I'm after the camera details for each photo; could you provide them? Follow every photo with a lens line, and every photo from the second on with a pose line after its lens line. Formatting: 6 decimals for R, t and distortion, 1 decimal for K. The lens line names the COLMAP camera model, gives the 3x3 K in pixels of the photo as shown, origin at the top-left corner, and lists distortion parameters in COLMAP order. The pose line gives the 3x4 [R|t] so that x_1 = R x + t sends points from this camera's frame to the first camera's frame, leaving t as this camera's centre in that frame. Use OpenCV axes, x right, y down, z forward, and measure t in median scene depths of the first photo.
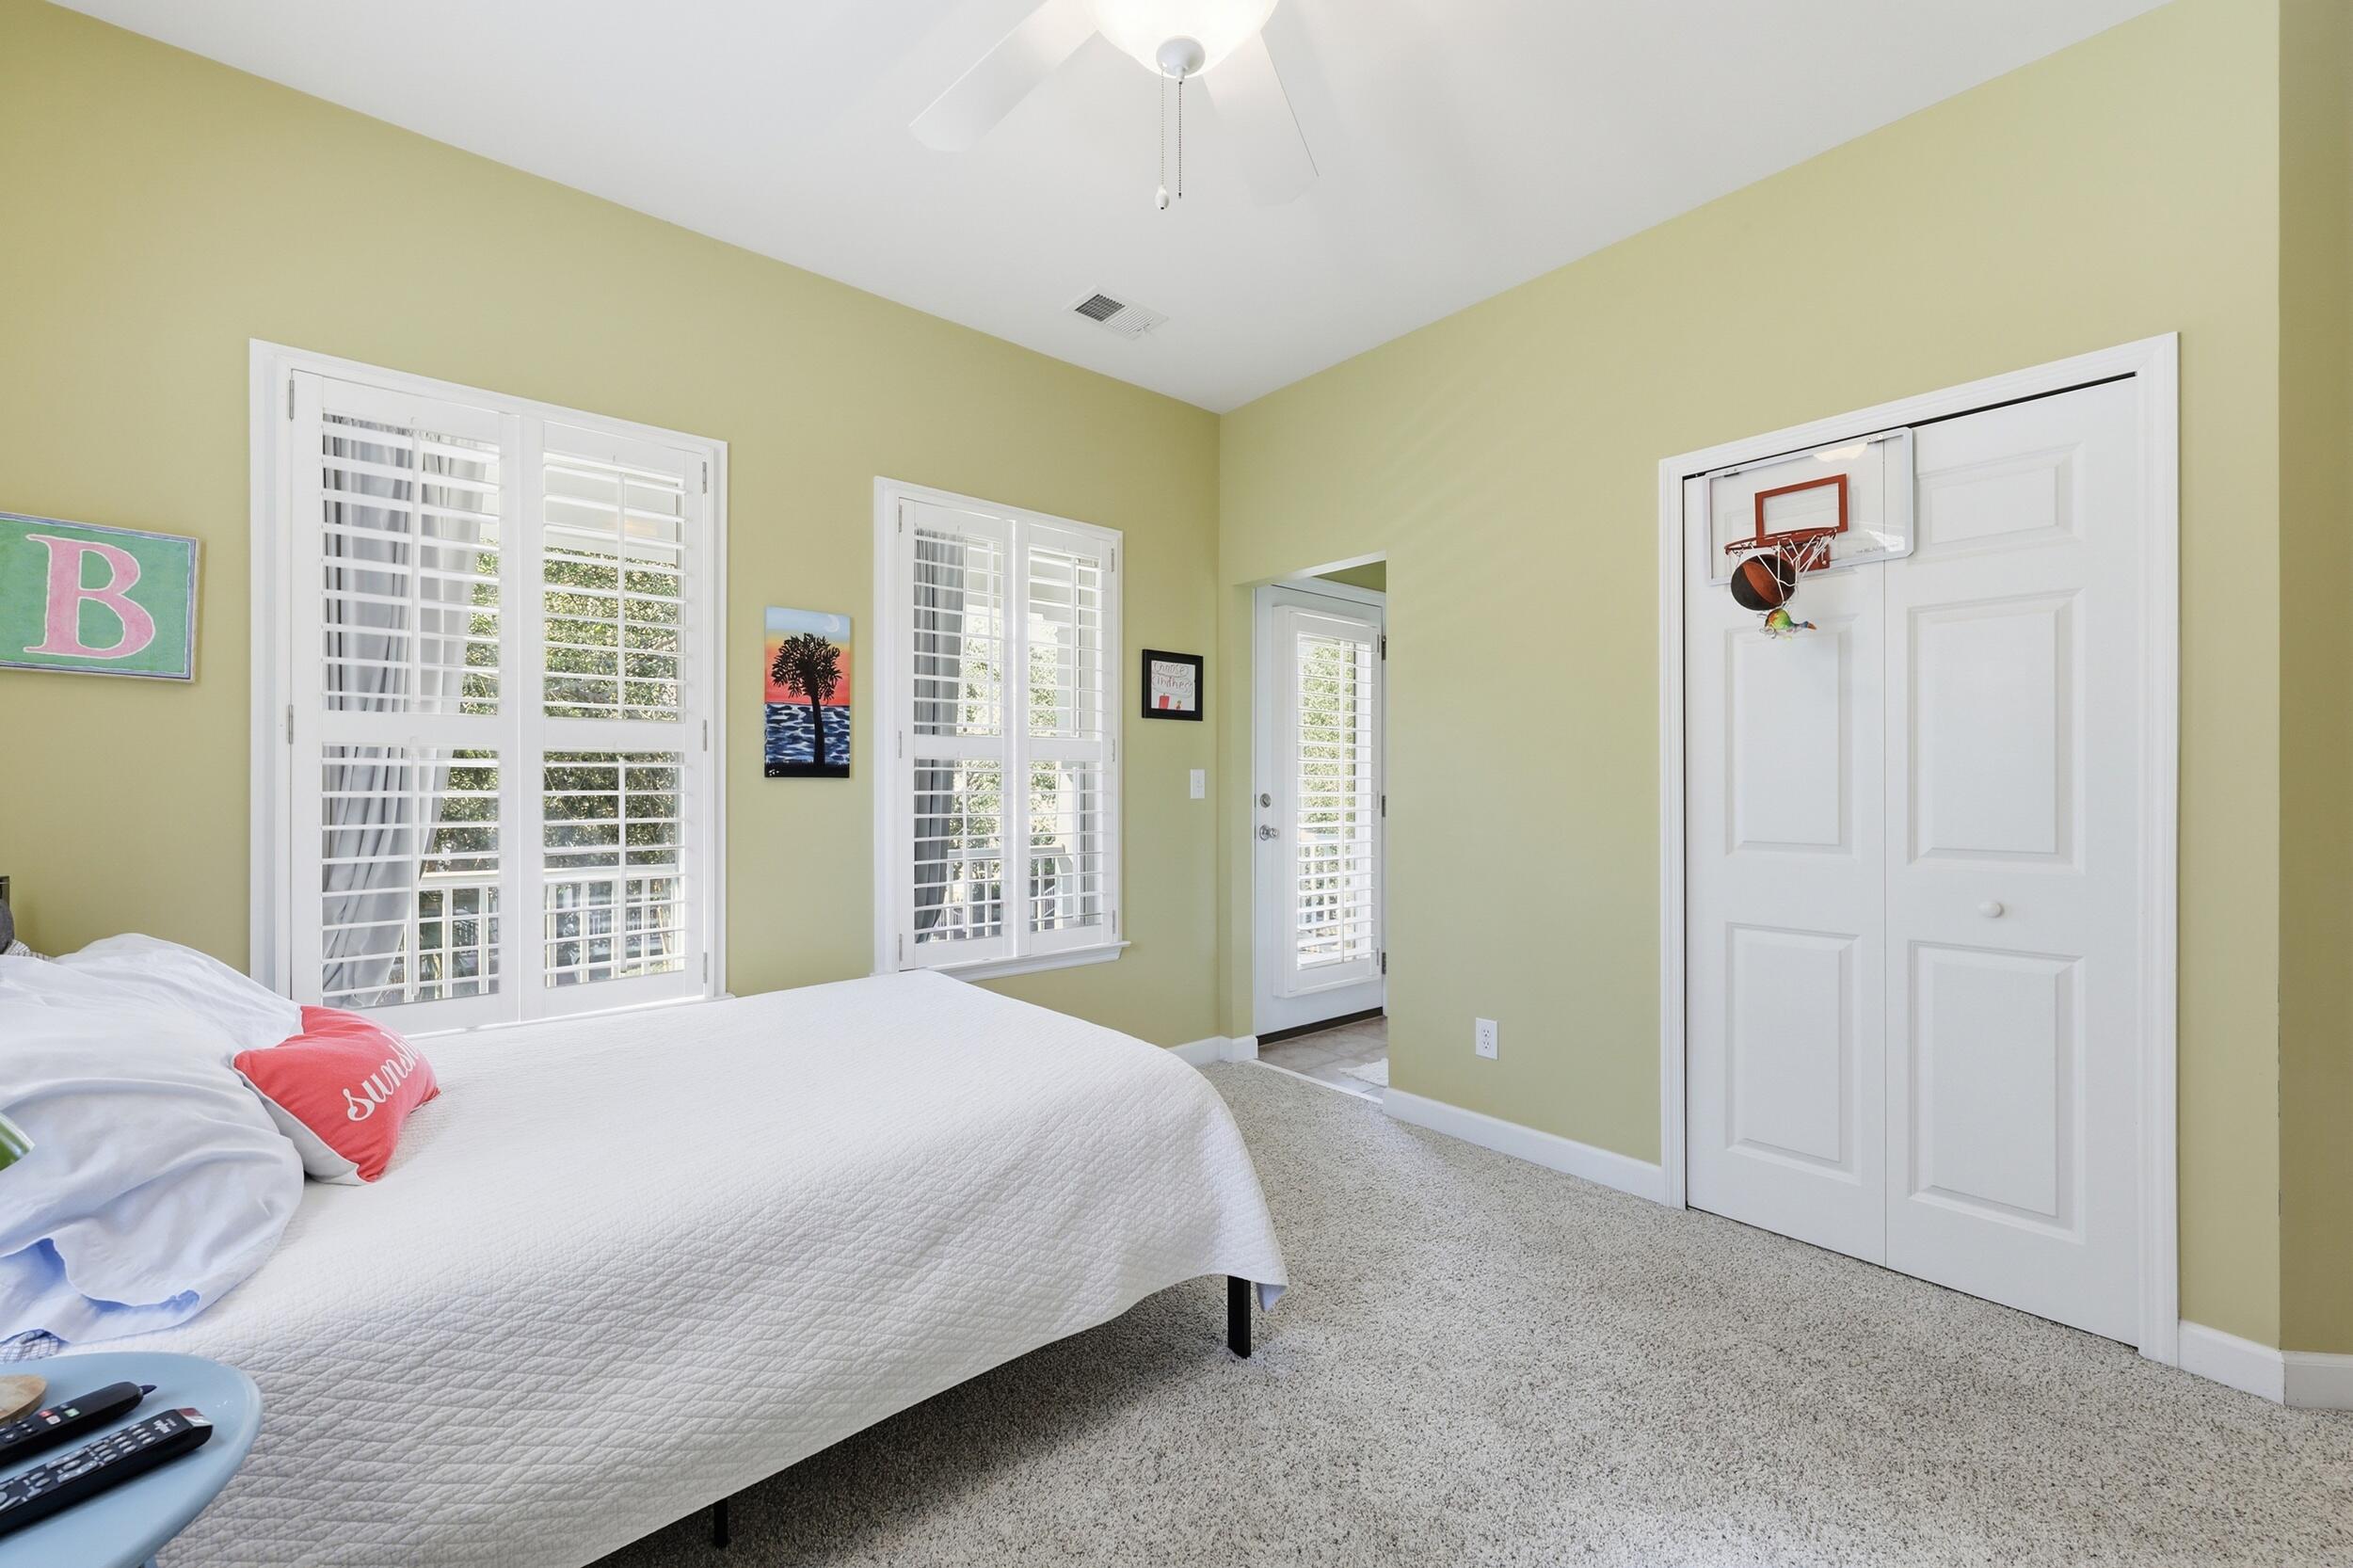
lens RADIAL K [[956.1, 0, 1163.7], [0, 956.1, 791.0], [0, 0, 1]] dist [-0.000336, 0.000149]
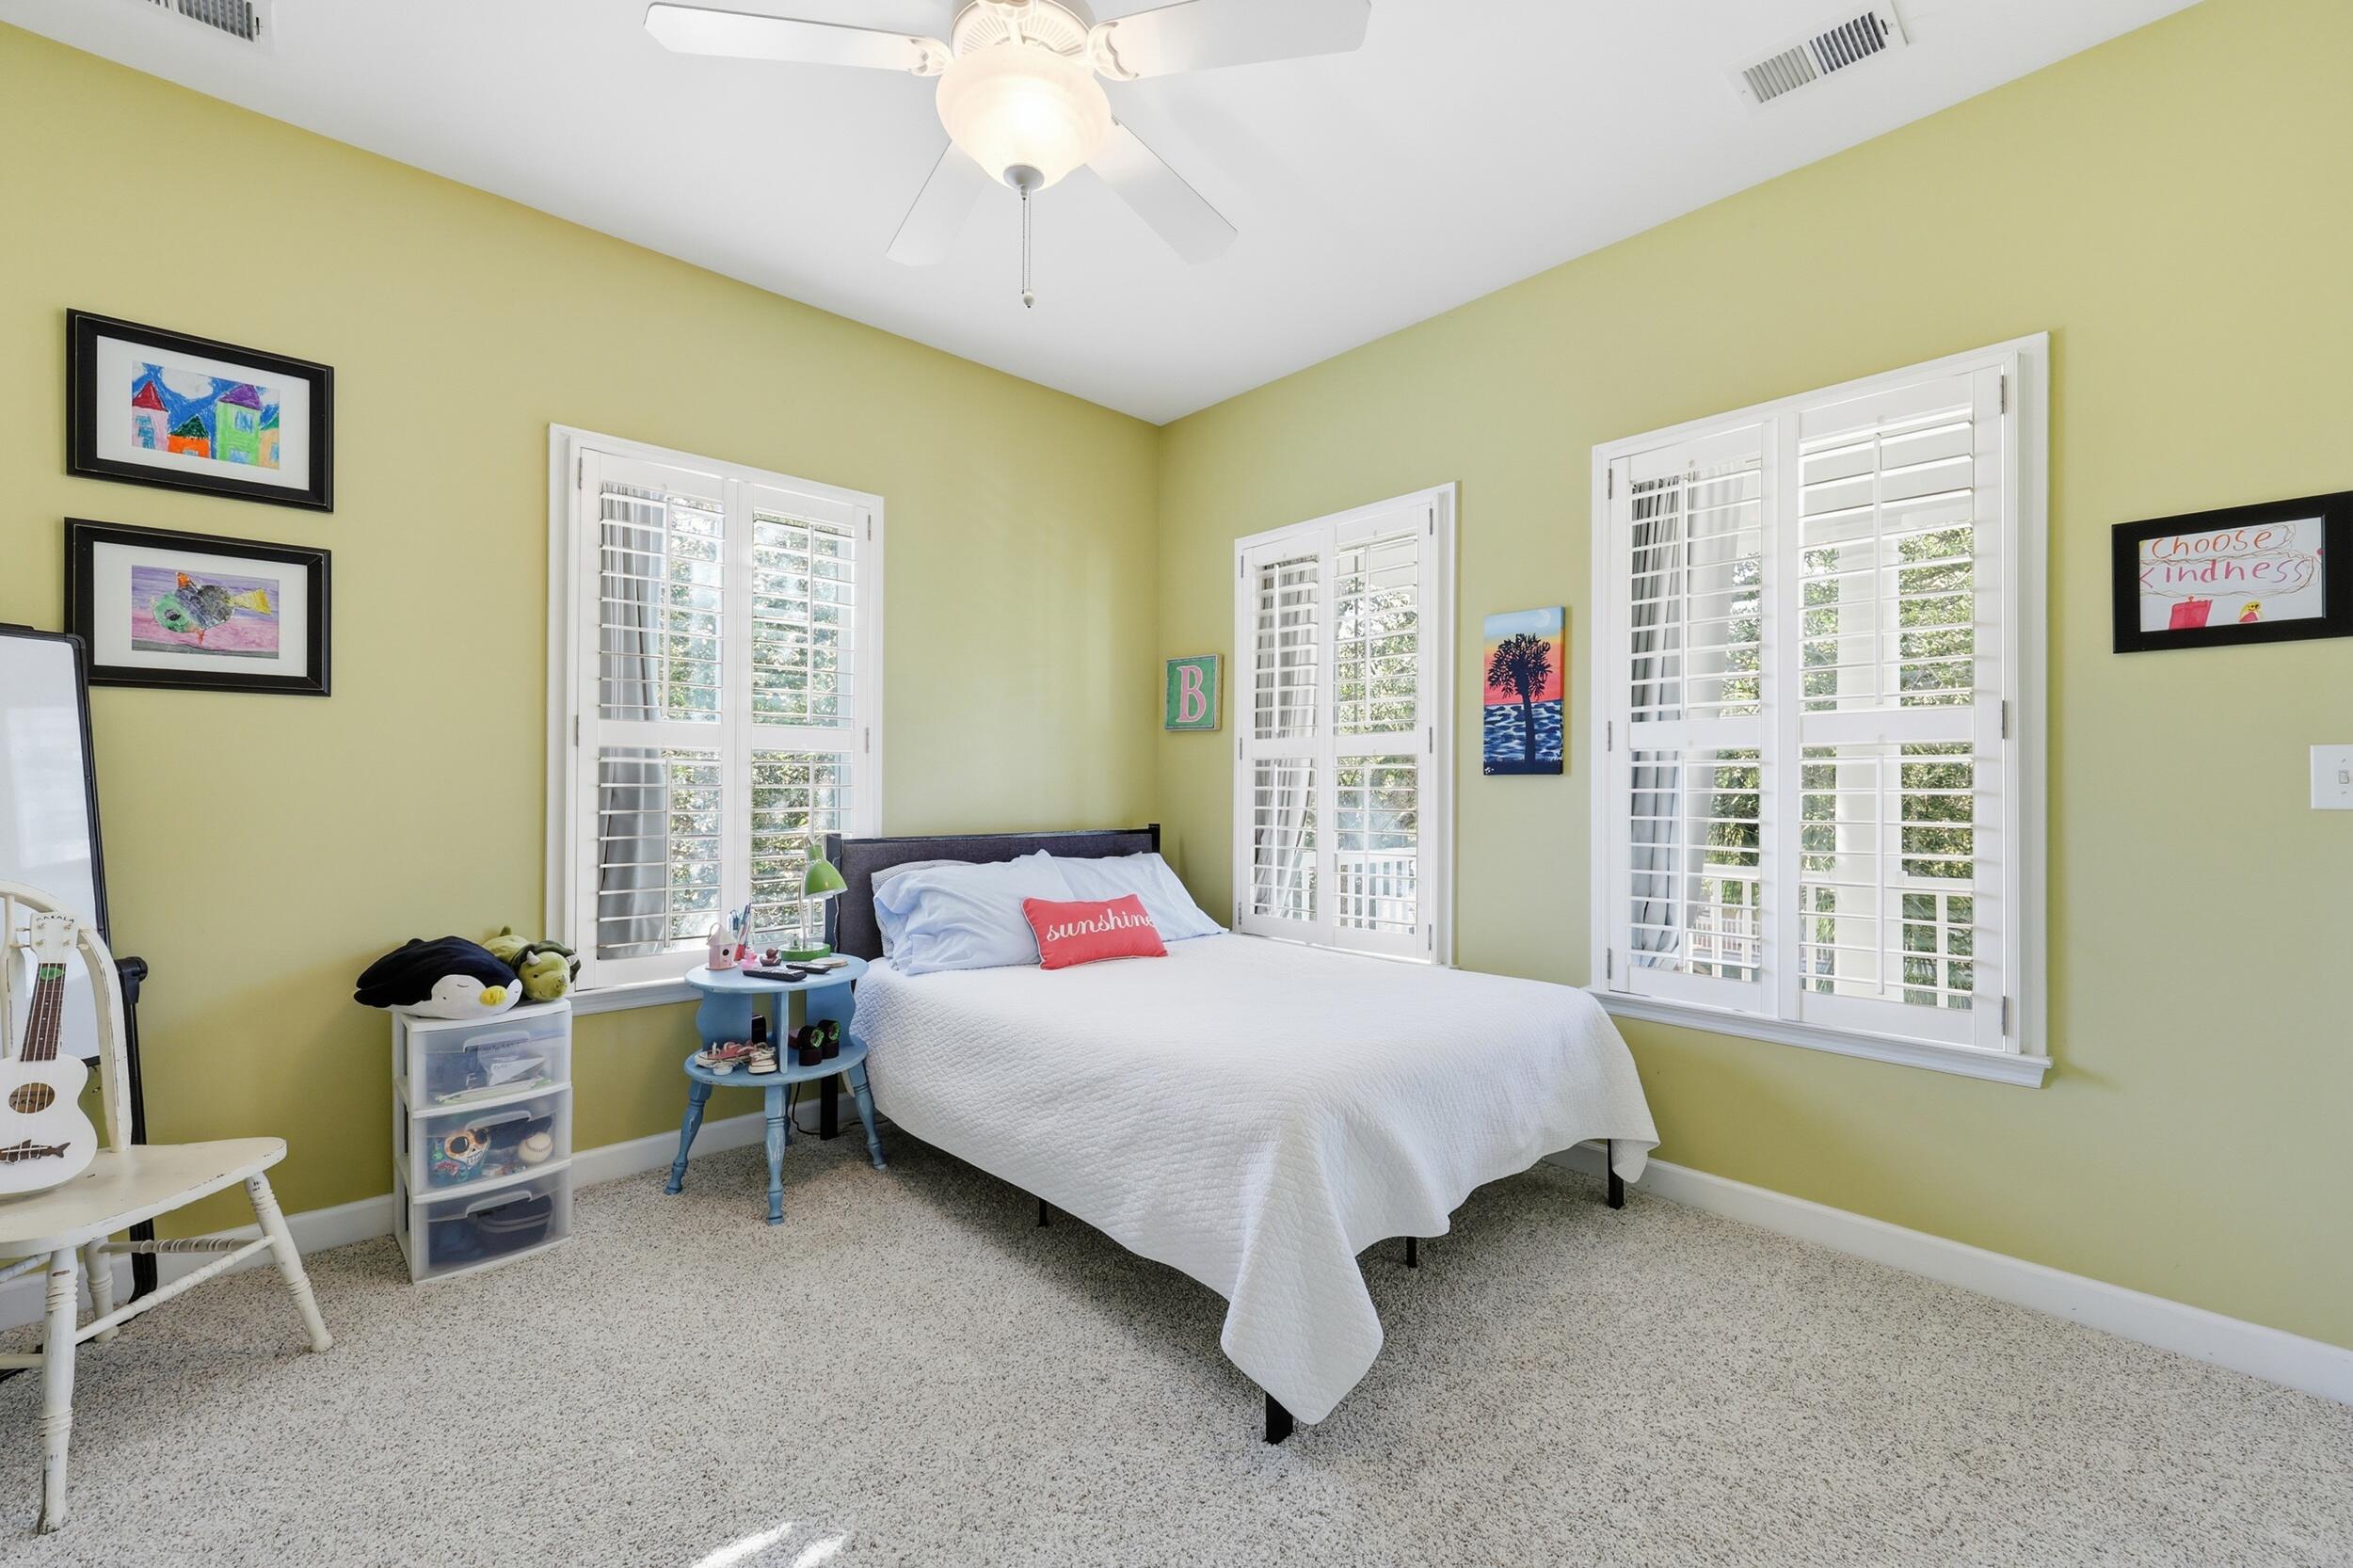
lens RADIAL K [[987.5, 0, 1173.8], [0, 987.5, 770.0], [0, 0, 1]] dist [0.027631, 0.000011]
pose [[0.031718, -0.015005, -0.999384, 0.669239], [-0.004795, 0.999874, -0.015164, -0.001337], [0.999485, 0.005273, 0.031642, 0.594809]]
